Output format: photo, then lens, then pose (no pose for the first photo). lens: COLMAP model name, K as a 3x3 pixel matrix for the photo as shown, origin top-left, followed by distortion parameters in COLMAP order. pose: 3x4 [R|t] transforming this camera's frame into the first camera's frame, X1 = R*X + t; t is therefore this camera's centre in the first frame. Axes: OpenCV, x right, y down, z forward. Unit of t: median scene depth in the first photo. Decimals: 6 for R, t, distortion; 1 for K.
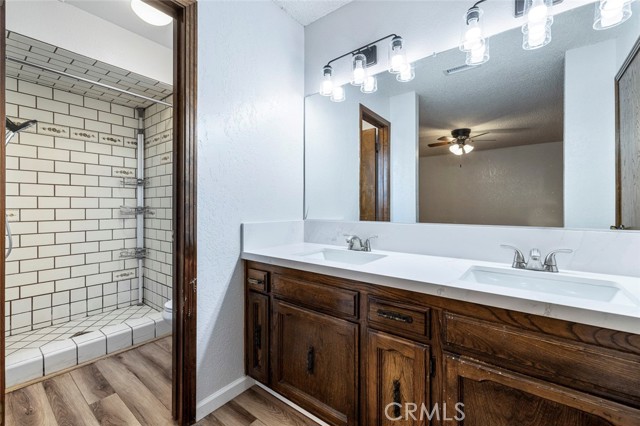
lens RADIAL K [[263.1, 0, 320.0], [0, 263.1, 213.0], [0, 0, 1]] dist [0.001596, 0.000049]
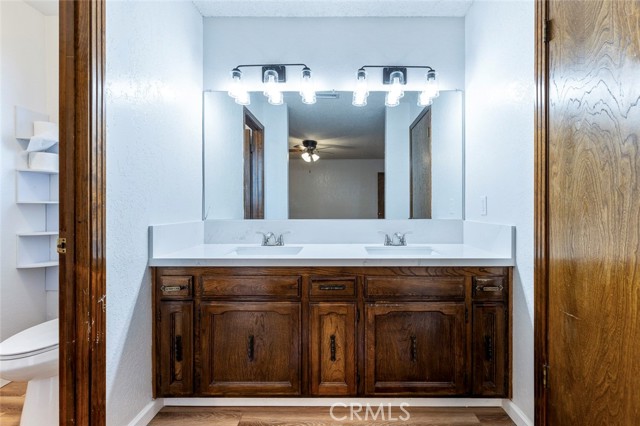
lens RADIAL K [[279.4, 0, 320.9], [0, 279.4, 216.1], [0, 0, 1]] dist [0.000703, -0.000127]
pose [[0.803920, -0.021156, 0.594361, -0.417467], [0.013603, 0.999760, 0.017188, -0.000920], [-0.594582, -0.005733, 0.804014, -0.082824]]
